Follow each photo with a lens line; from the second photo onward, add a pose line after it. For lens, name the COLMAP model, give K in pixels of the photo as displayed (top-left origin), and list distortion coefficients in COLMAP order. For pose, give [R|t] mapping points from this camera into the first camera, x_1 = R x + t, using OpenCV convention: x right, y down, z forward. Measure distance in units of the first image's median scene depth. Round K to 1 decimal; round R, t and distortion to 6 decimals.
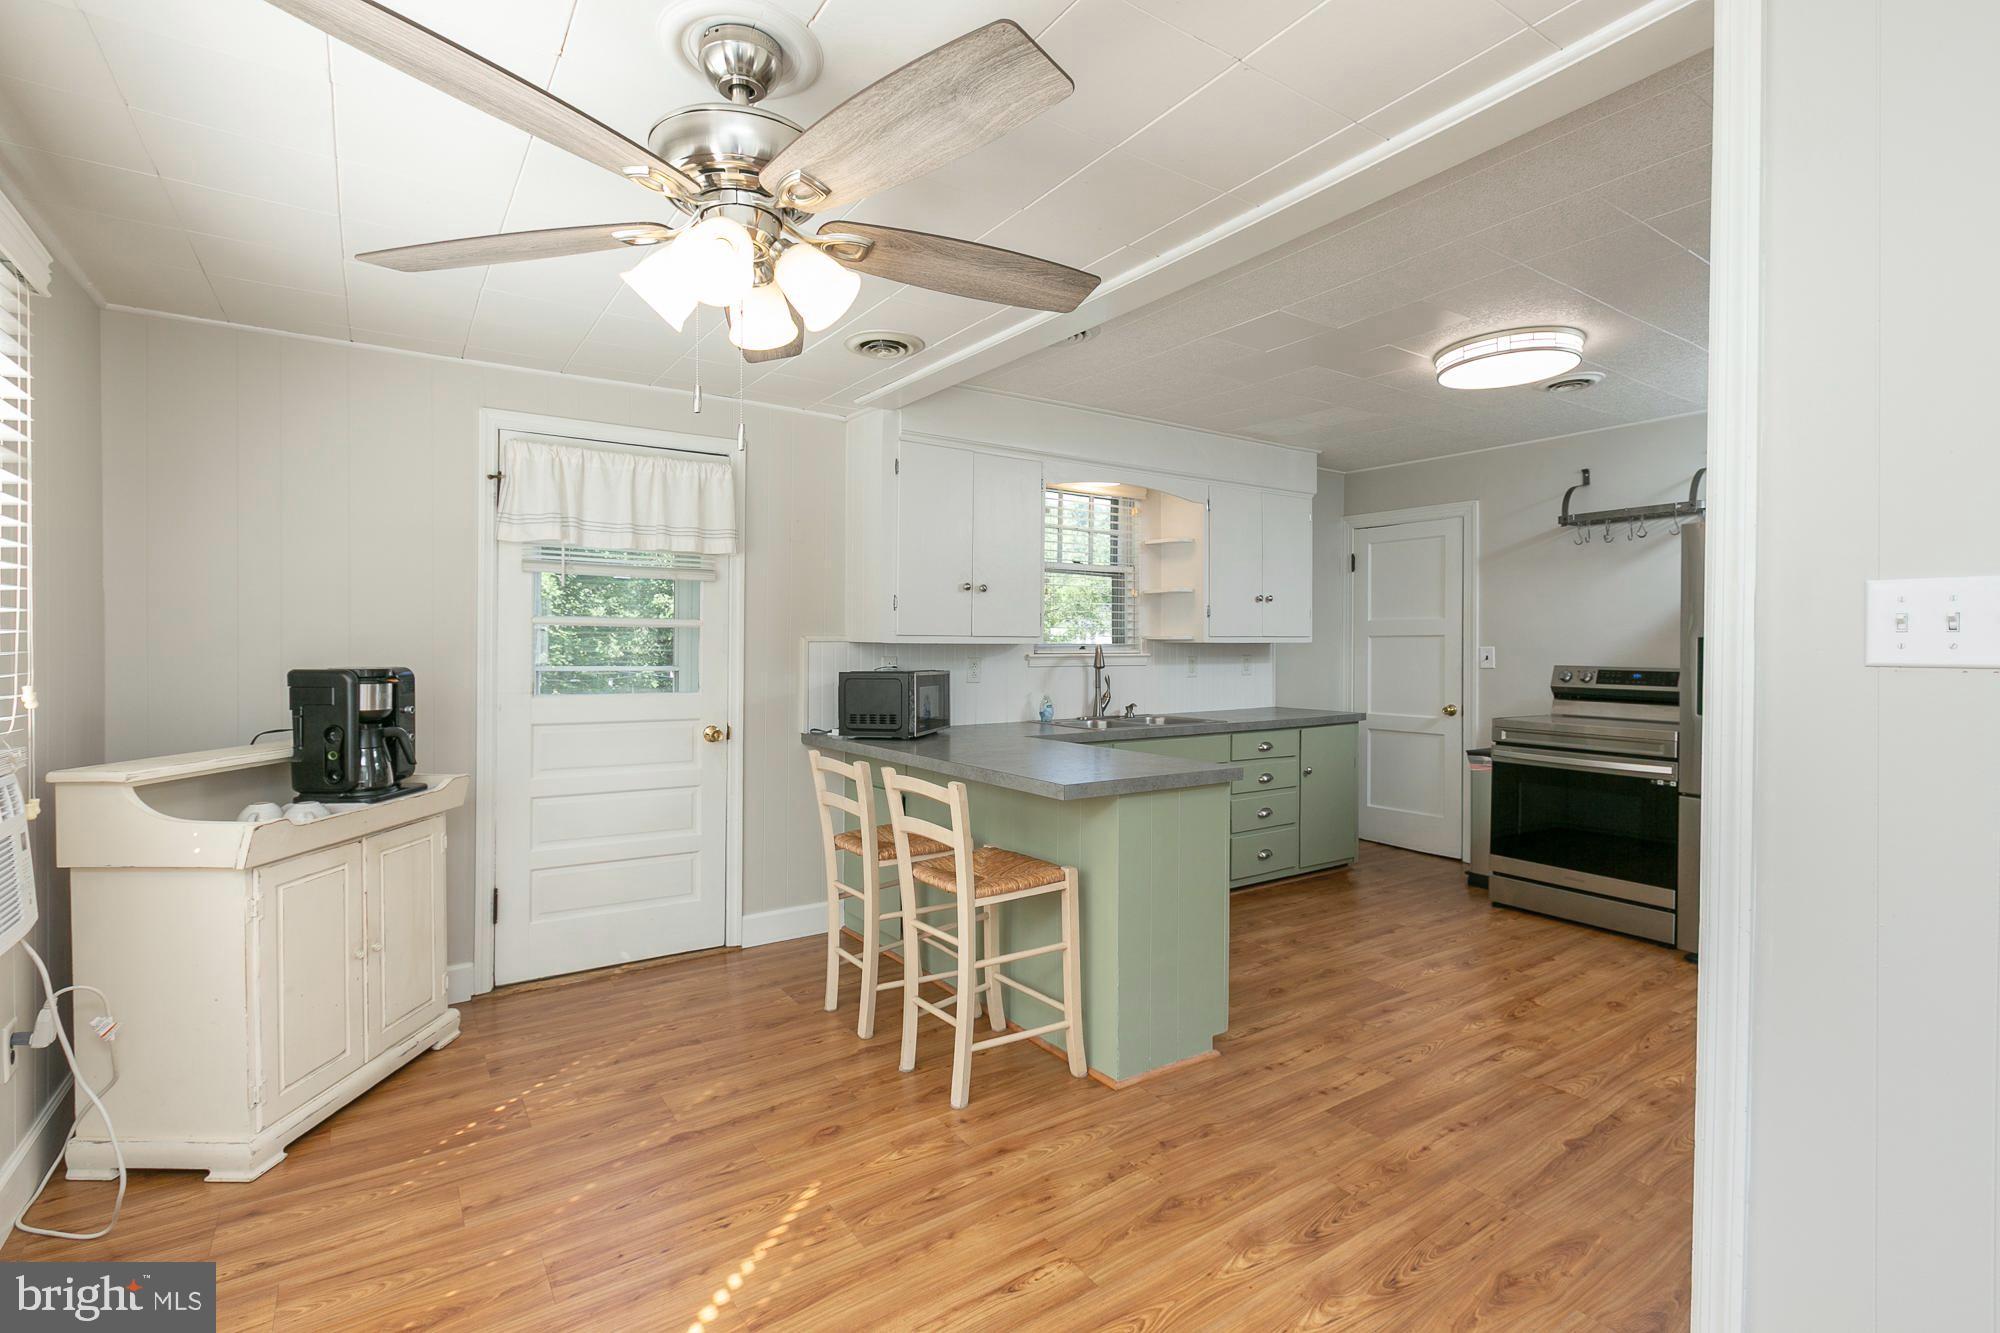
lens RADIAL K [[906.0, 0, 988.5], [0, 906.0, 657.6], [0, 0, 1]] dist [0.000613, -0.000454]
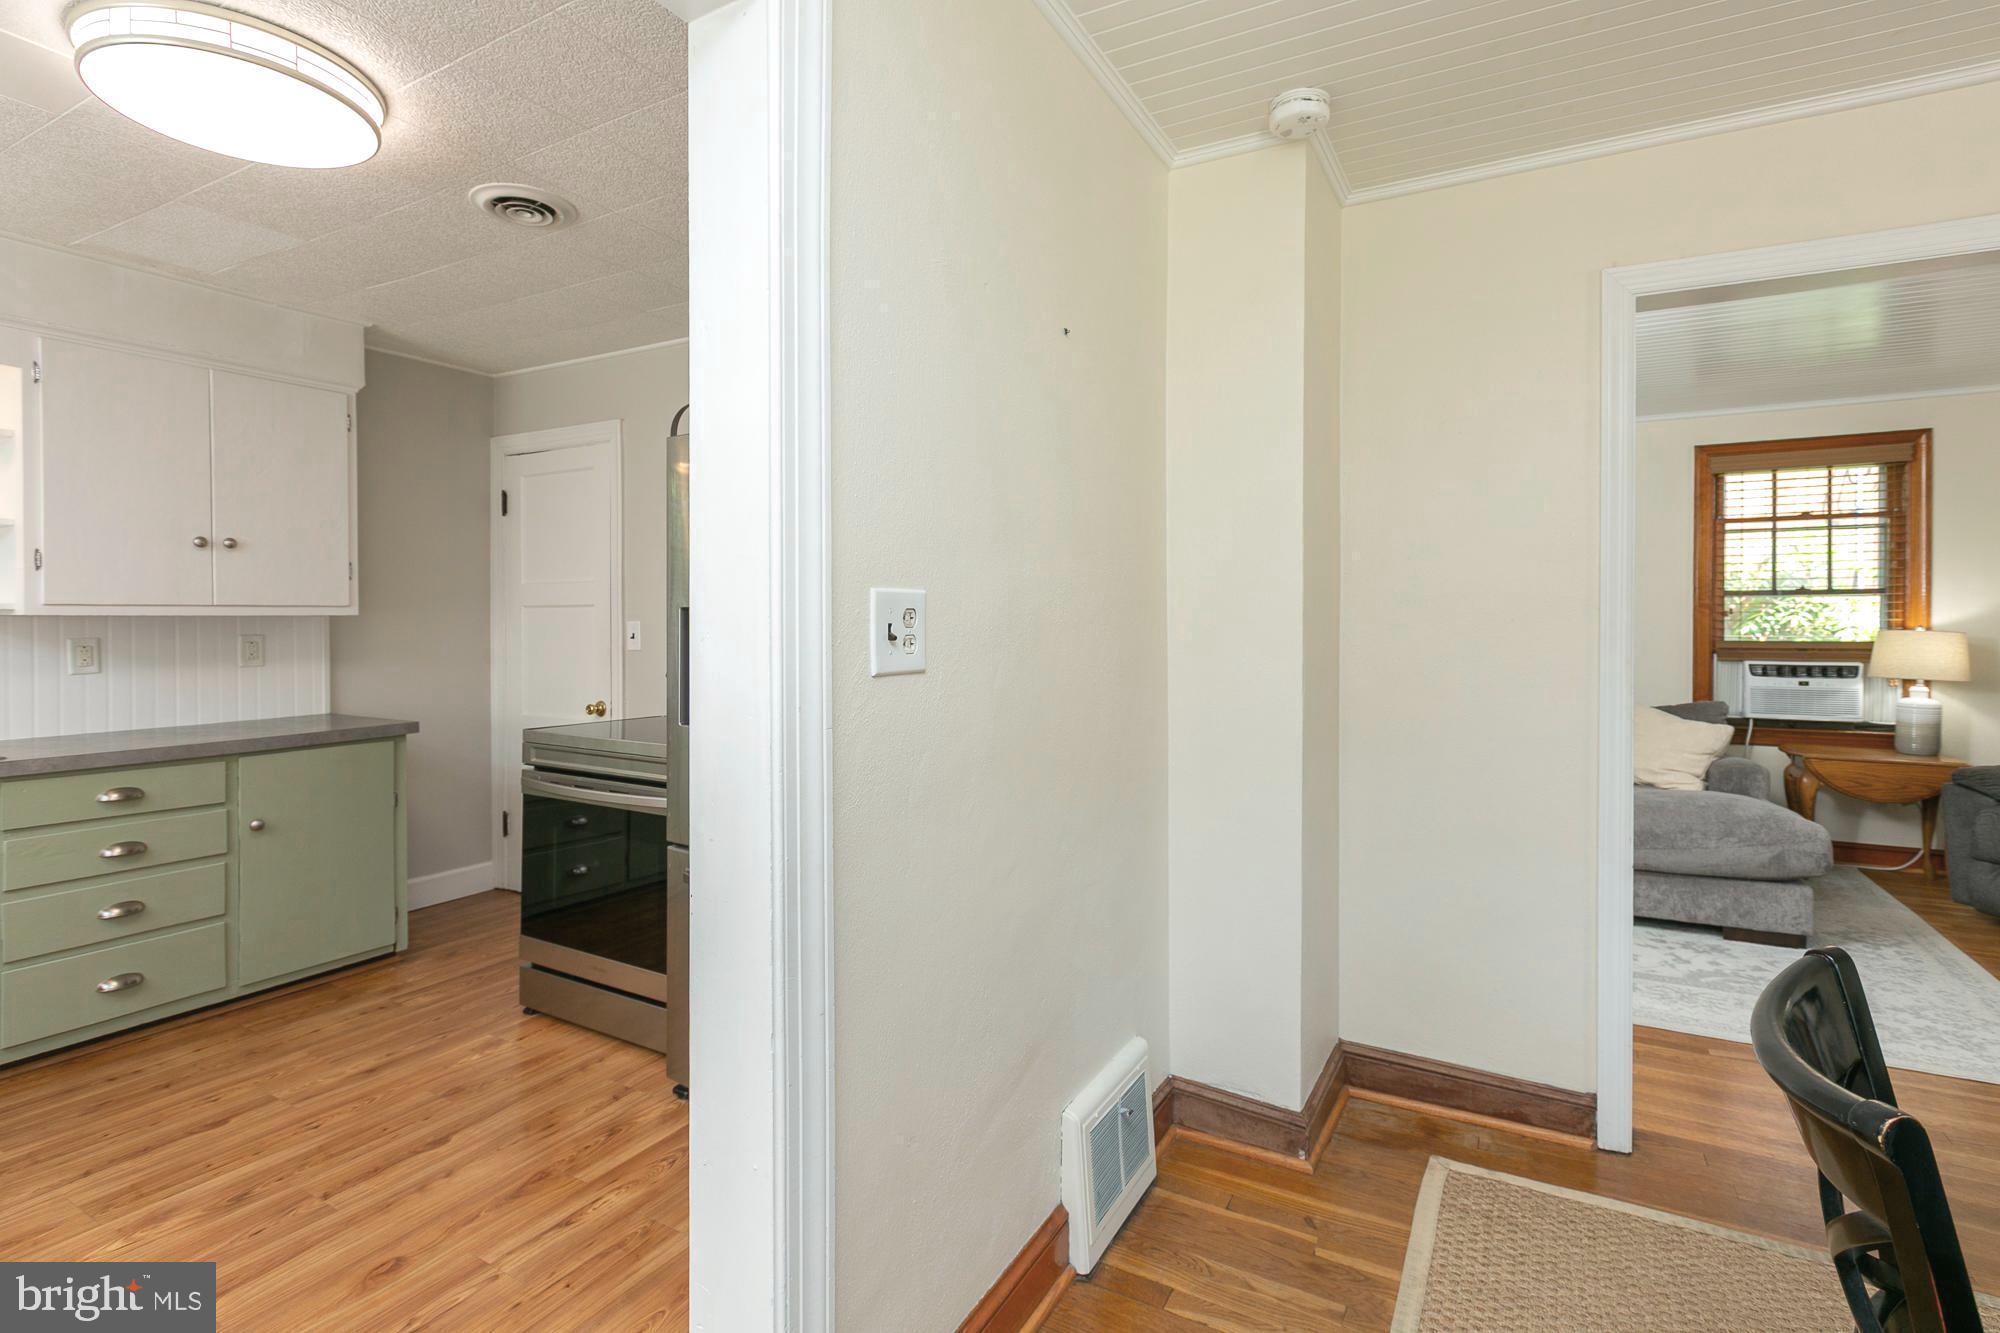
lens RADIAL K [[910.5, 0, 1015.0], [0, 910.5, 609.8], [0, 0, 1]] dist [0.002367, -0.000610]
pose [[0.895416, 0.004707, 0.445206, 0.605518], [0.003505, 0.999839, -0.017619, -0.008376], [-0.445217, 0.017337, 0.895255, 0.245757]]
